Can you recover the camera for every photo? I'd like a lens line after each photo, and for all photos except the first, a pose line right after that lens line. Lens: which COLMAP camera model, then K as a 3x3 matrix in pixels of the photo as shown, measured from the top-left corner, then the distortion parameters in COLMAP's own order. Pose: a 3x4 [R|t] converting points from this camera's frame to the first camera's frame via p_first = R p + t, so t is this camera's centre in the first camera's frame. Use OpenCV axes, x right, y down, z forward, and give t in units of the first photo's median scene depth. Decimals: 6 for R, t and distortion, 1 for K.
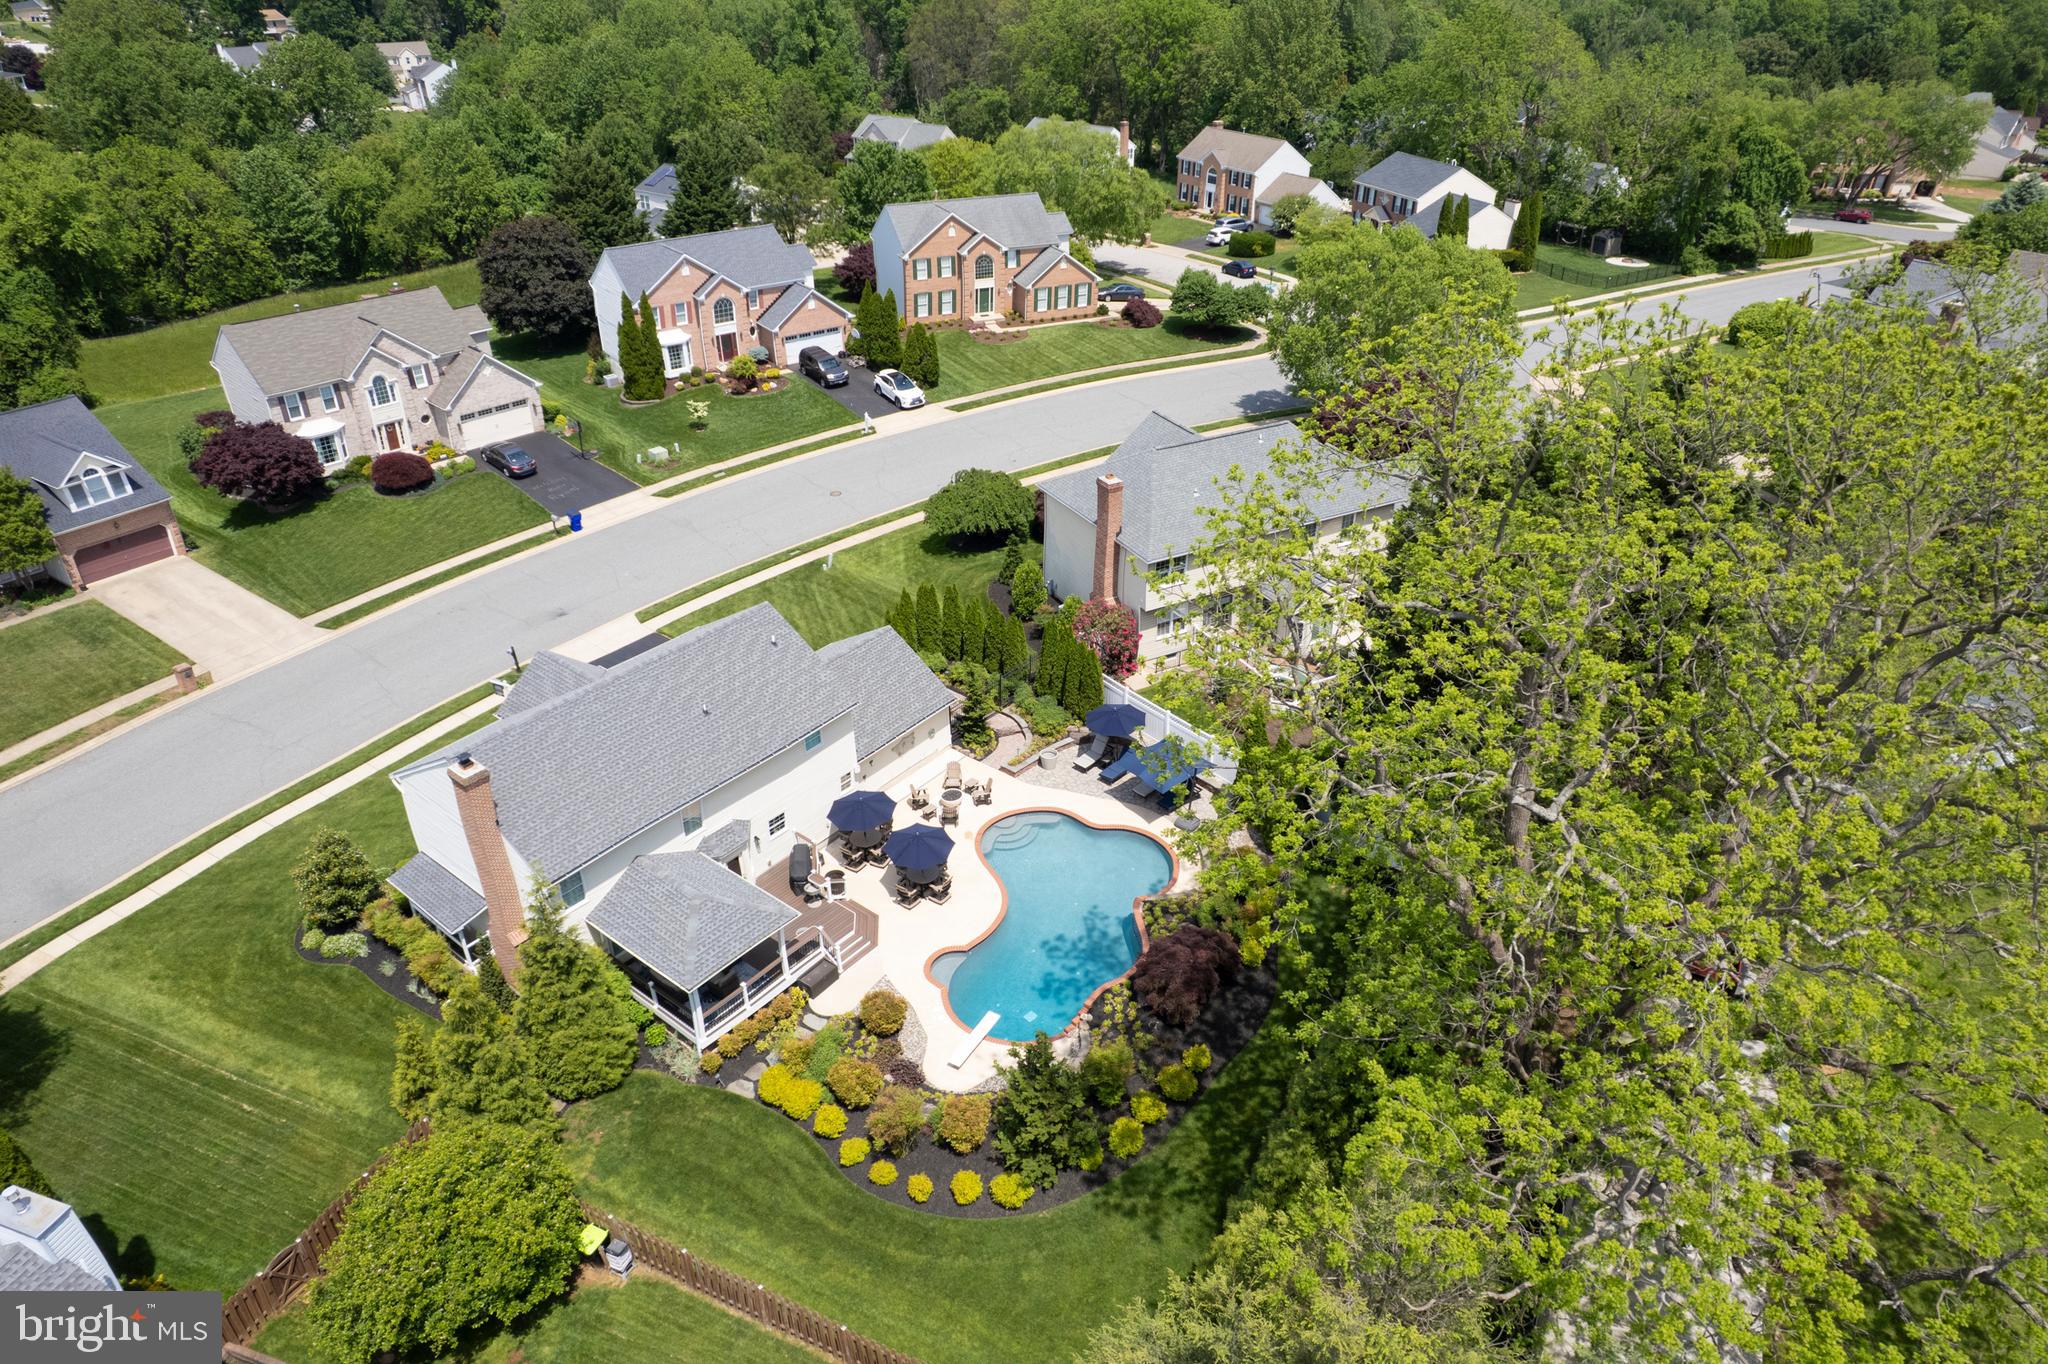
lens RADIAL K [[1310.7, 0, 1028.2], [0, 1310.7, 689.2], [0, 0, 1]] dist [-0.071538, 0.066691]
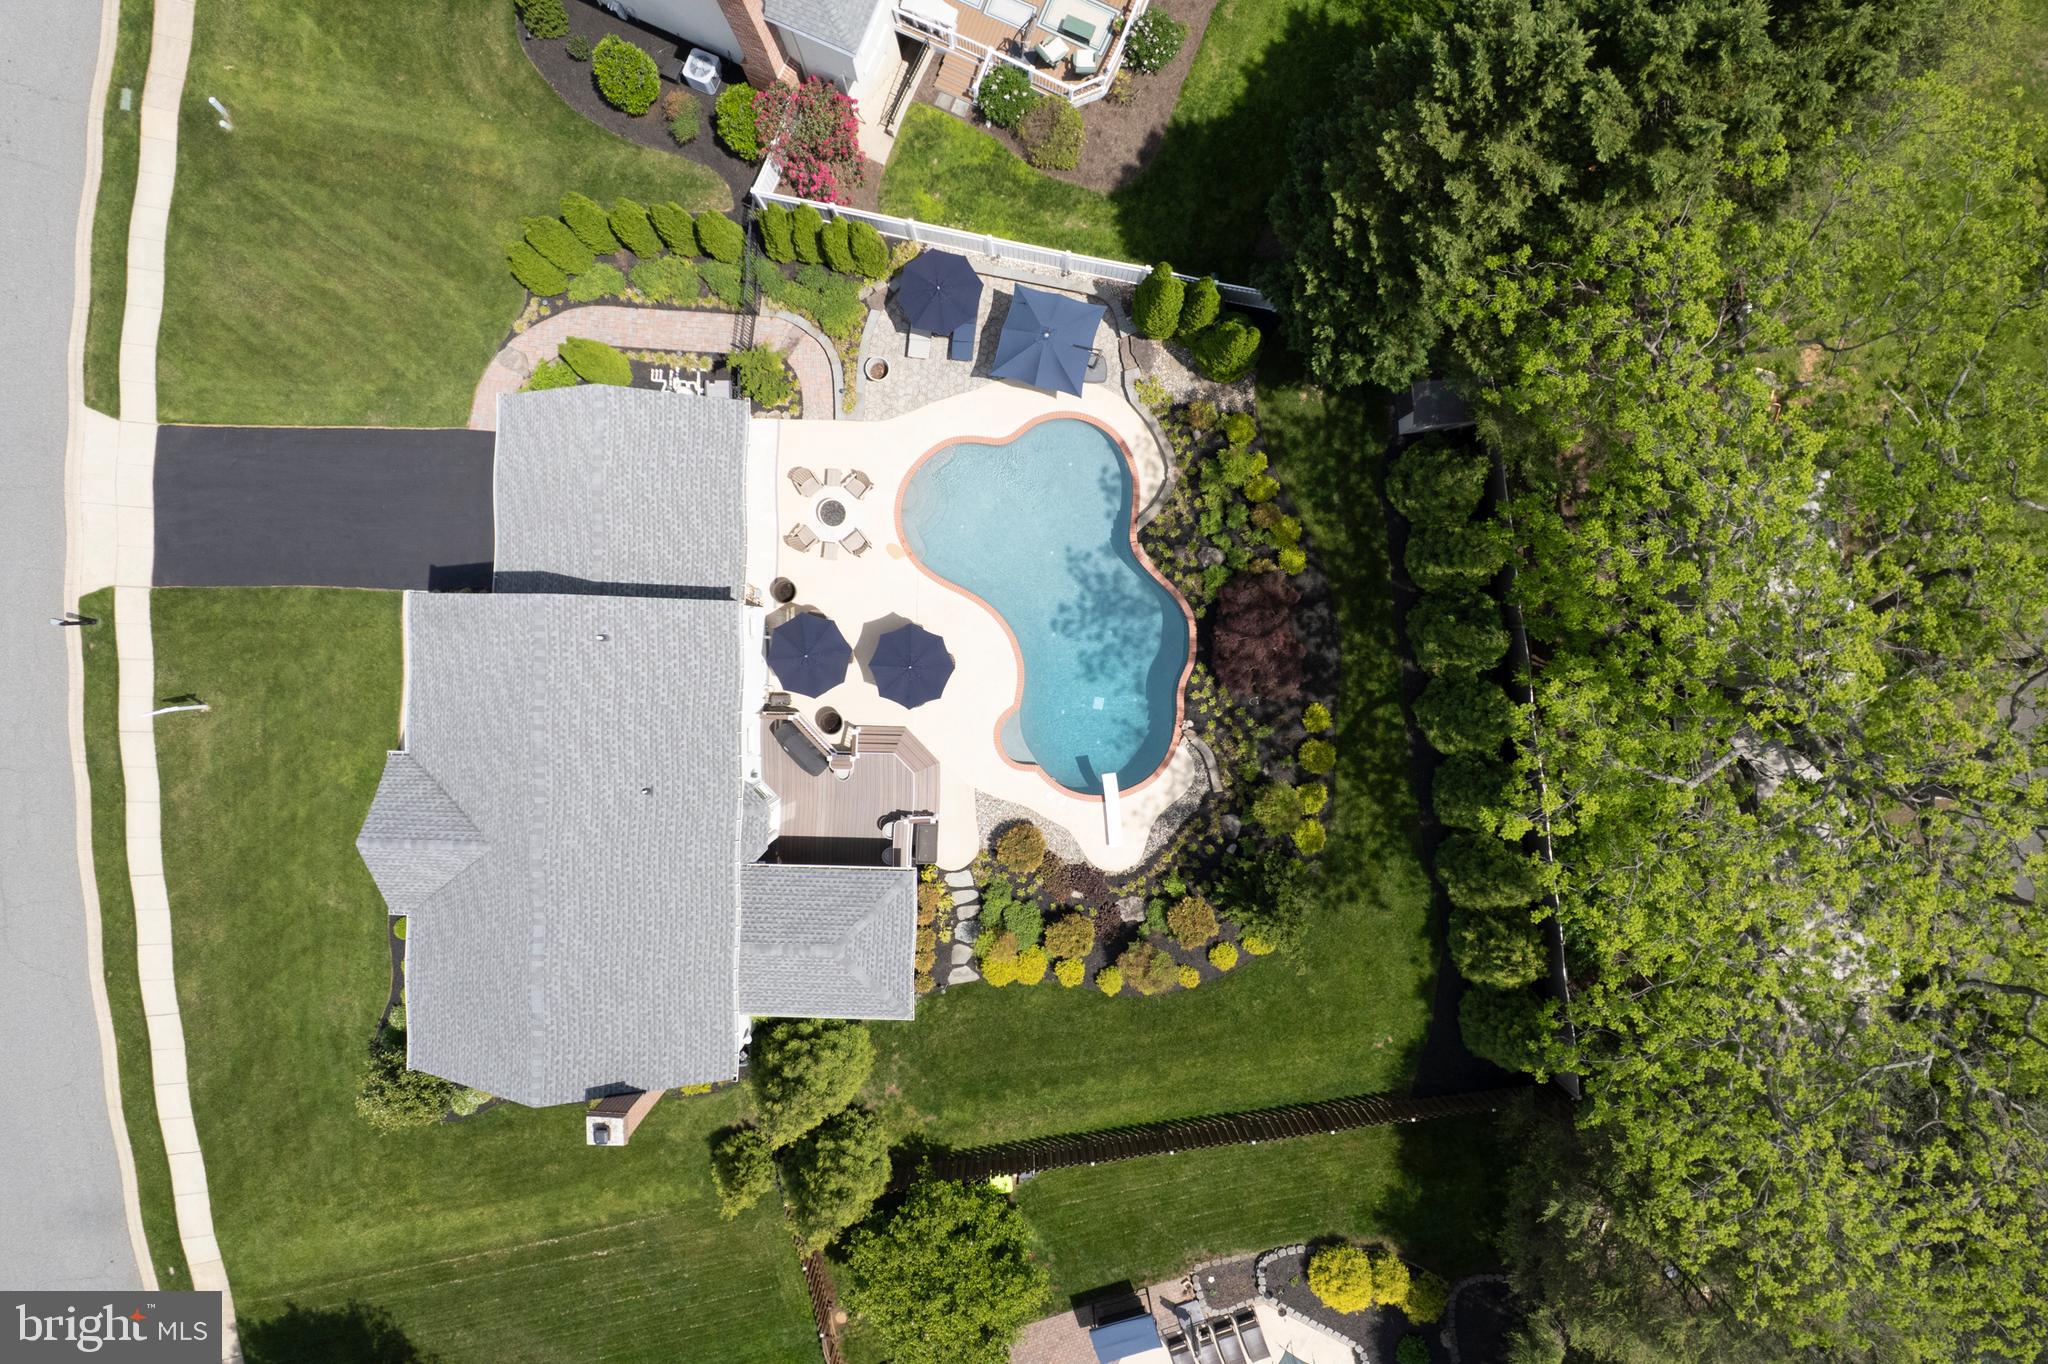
lens RADIAL K [[1310.7, 0, 1028.2], [0, 1310.7, 689.2], [0, 0, 1]] dist [-0.071538, 0.066691]
pose [[0.796257, -0.604588, -0.021157, -0.013948], [0.311482, 0.379746, 0.871075, -0.602826], [-0.518607, -0.700190, 0.490694, 0.544057]]
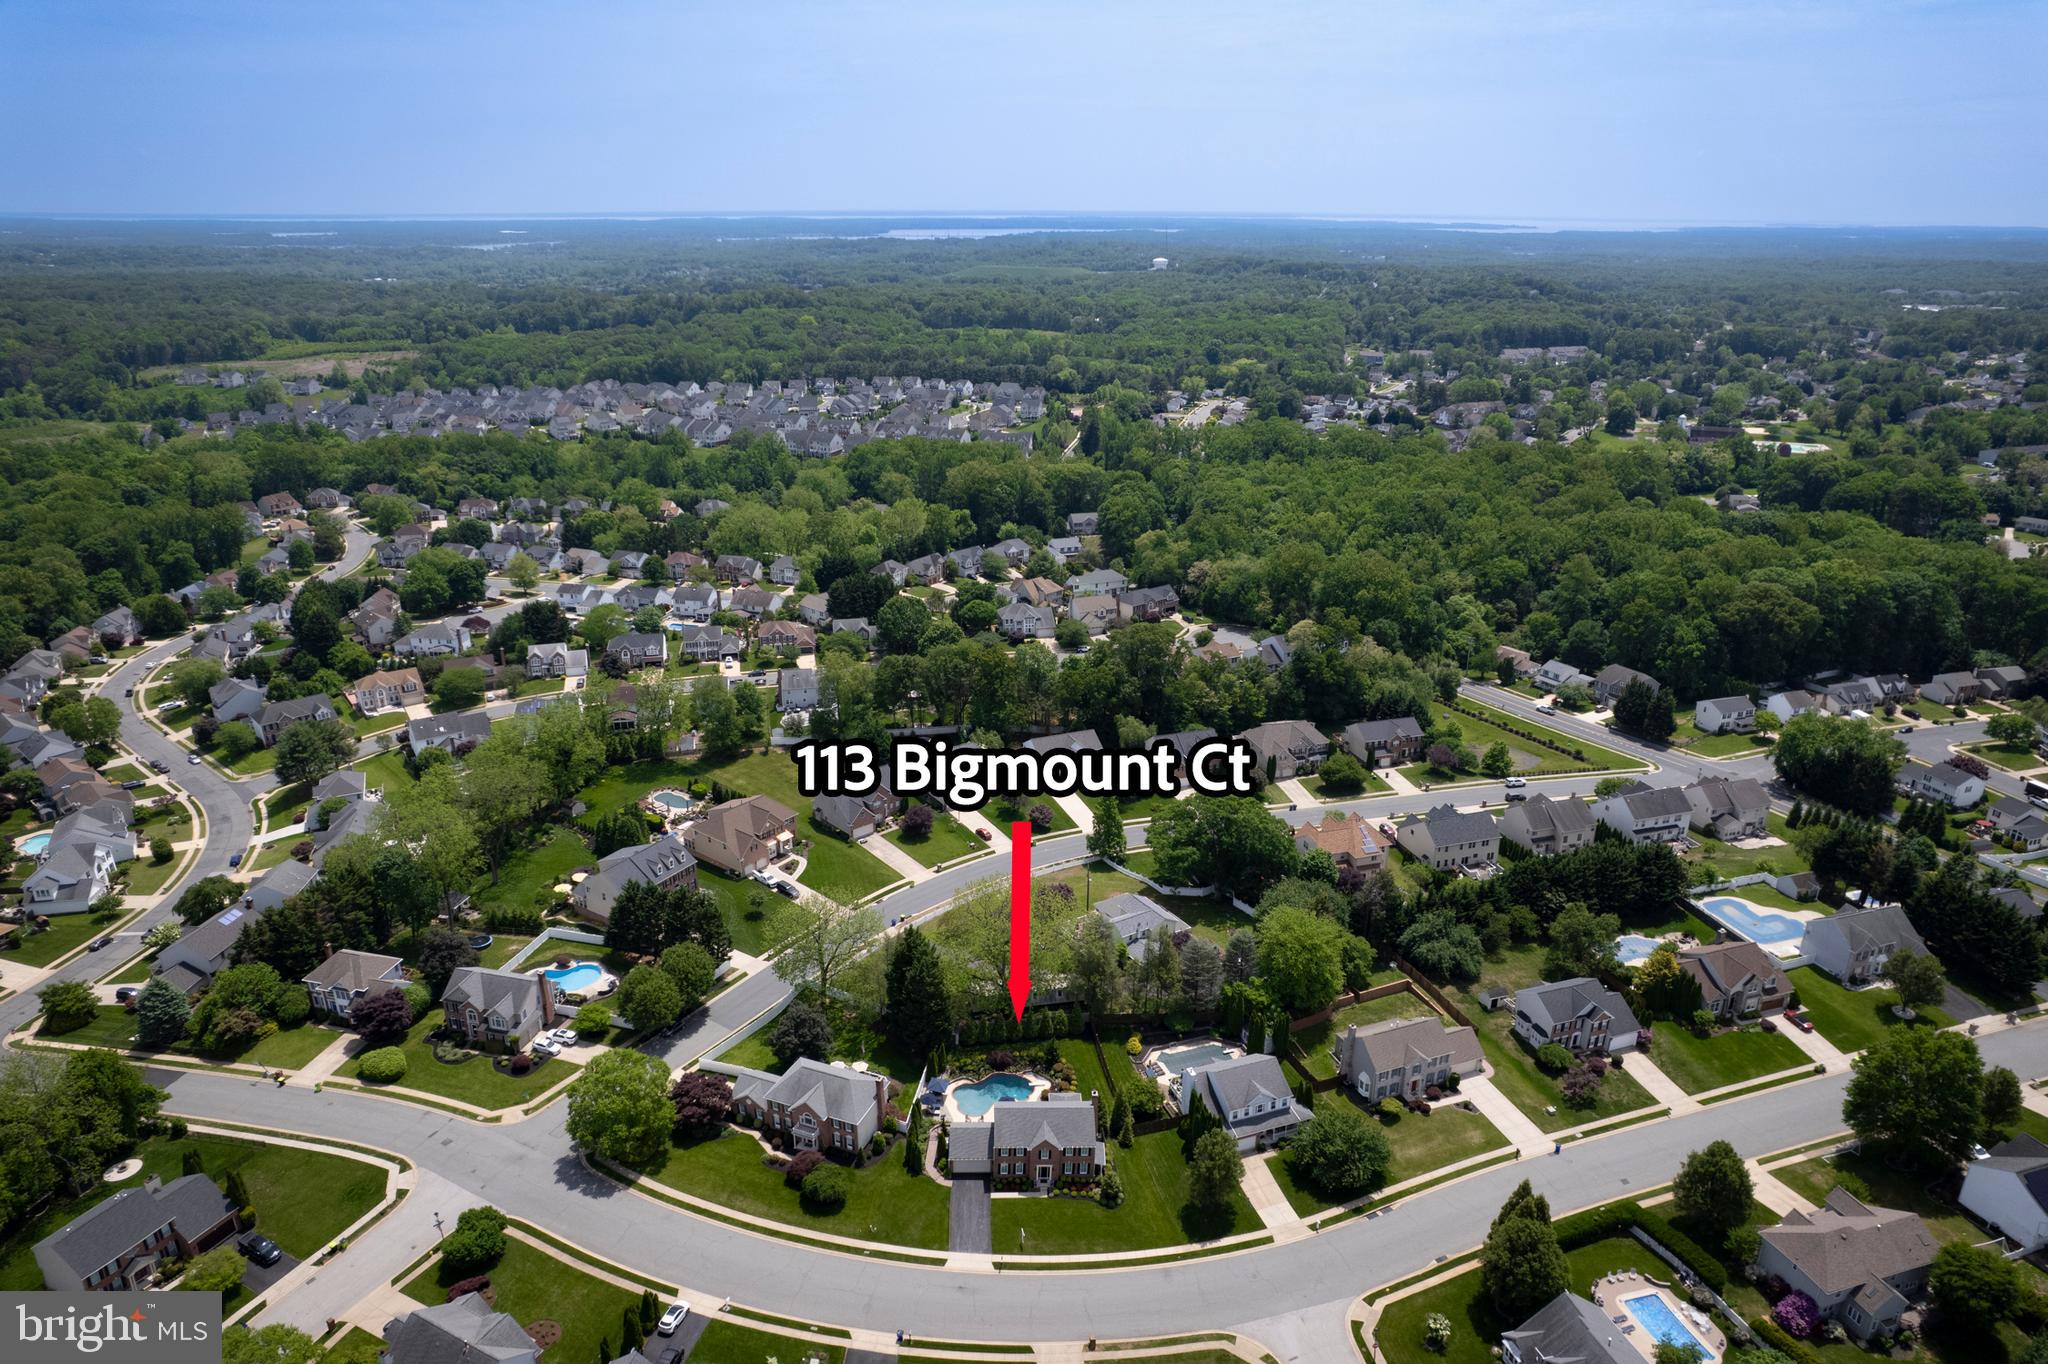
lens RADIAL K [[1310.7, 0, 1028.2], [0, 1310.7, 689.2], [0, 0, 1]] dist [-0.071538, 0.066691]
pose [[-0.633032, -0.278117, 0.722441, -2.690548], [0.395528, 0.686027, 0.610676, -3.195942], [-0.665453, 0.672323, -0.324274, 1.427098]]
